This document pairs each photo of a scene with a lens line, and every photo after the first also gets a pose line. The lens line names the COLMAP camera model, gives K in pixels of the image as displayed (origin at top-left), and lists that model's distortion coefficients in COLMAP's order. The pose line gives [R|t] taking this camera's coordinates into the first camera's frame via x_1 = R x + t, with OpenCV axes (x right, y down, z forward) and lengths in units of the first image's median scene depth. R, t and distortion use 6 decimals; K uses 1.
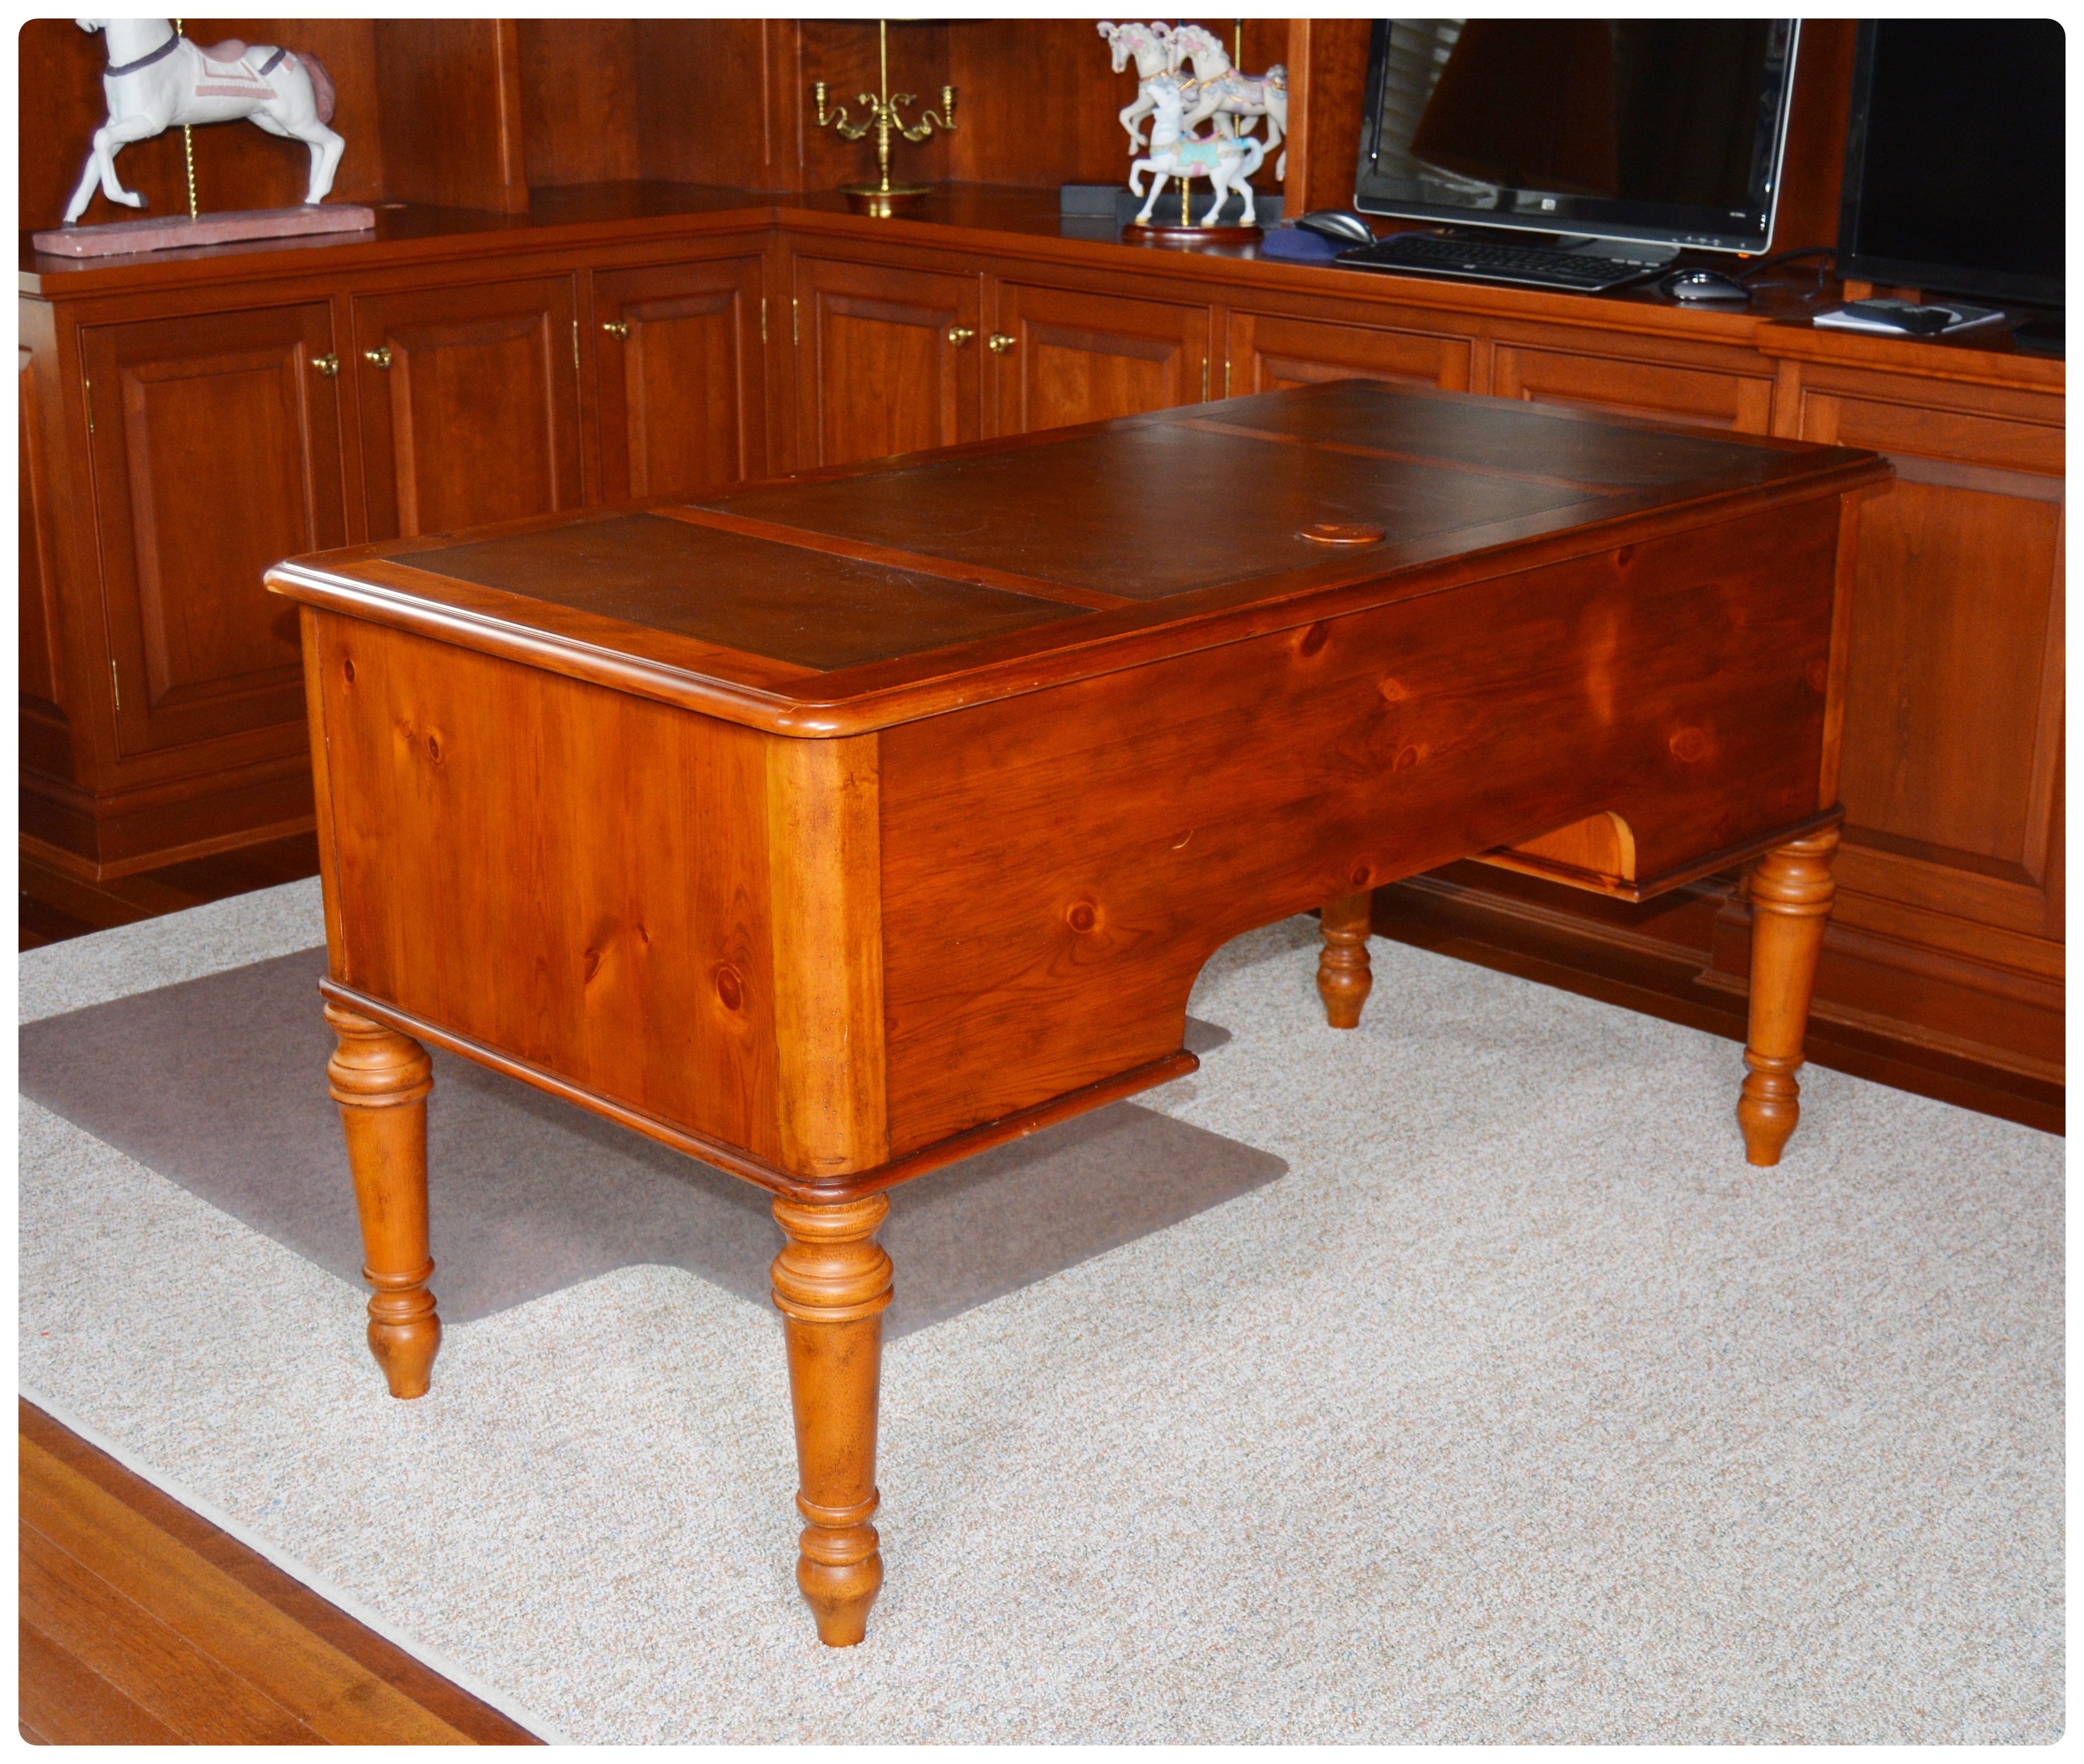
lens RADIAL K [[3061.5, 0, 1020.1], [0, 3061.5, 1100.7], [0, 0, 1]] dist [-0.082379, 0.000000]
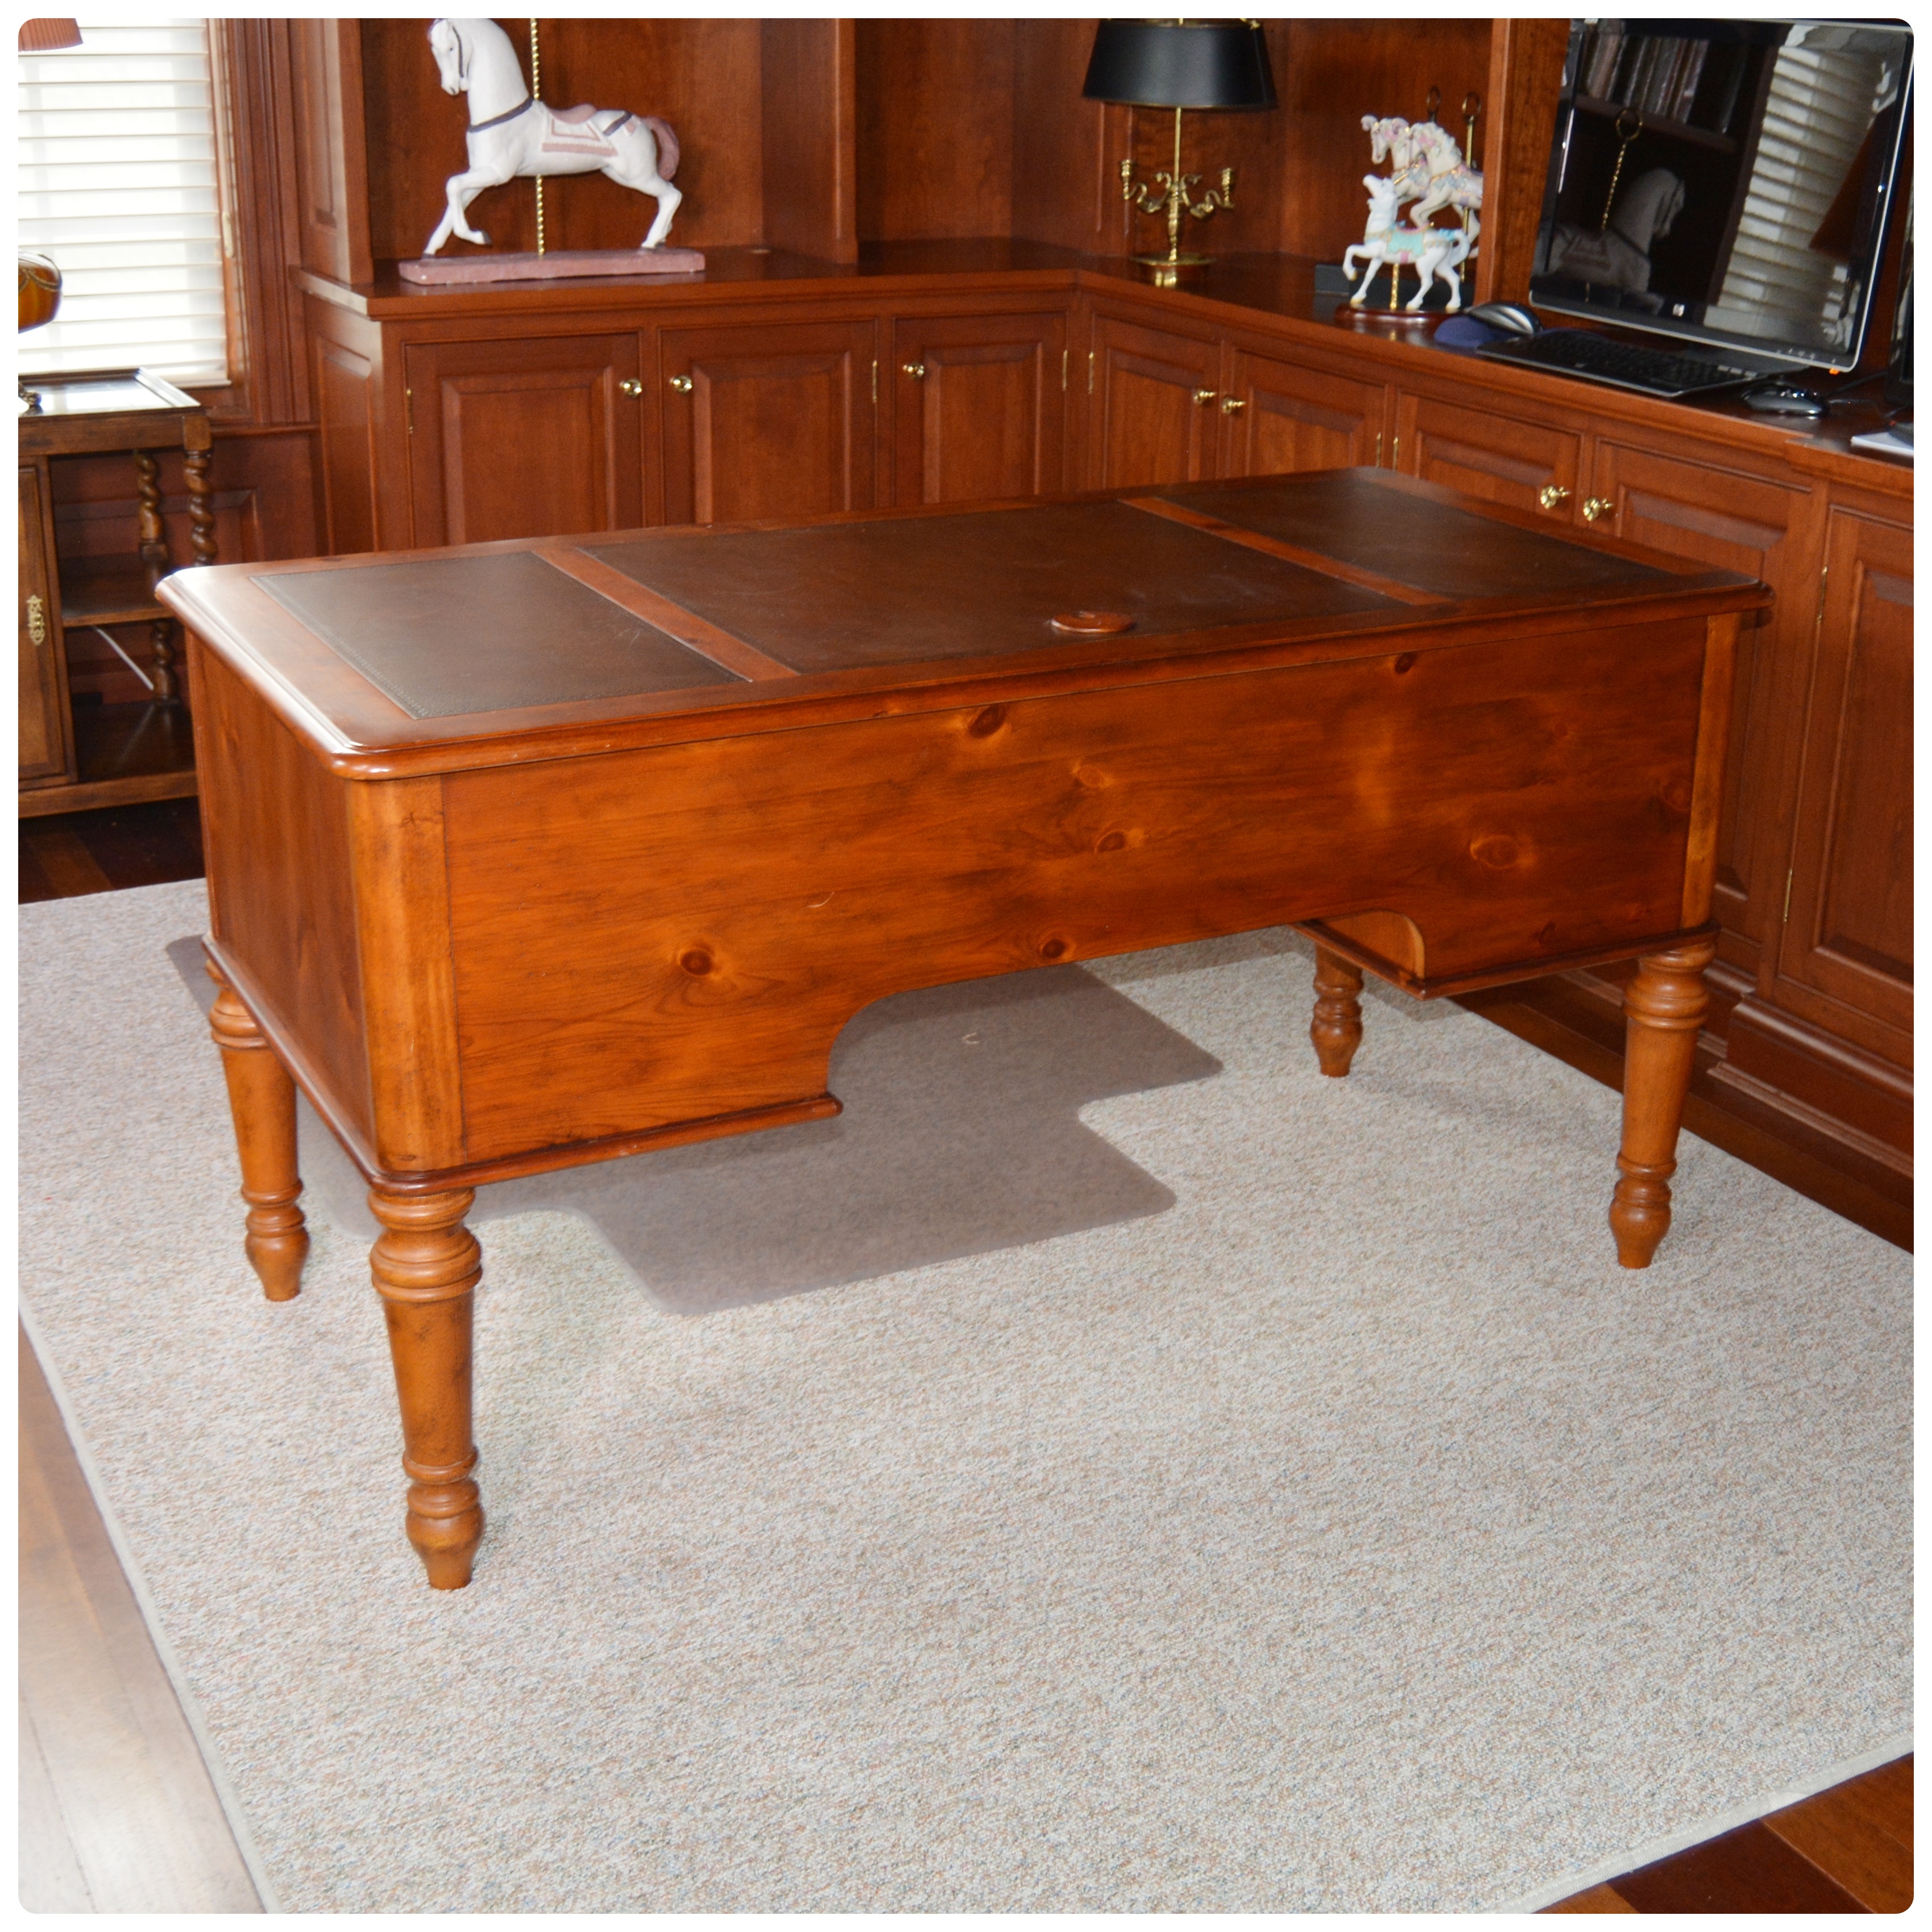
lens RADIAL K [[2689.0, 0, 1000.6], [0, 2689.0, 992.1], [0, 0, 1]] dist [-0.095069, 0.000000]
pose [[0.957153, 0.119553, -0.263751, 0.264918], [-0.122770, 0.992426, 0.004311, -0.047393], [0.262269, 0.028255, 0.964581, 0.083620]]
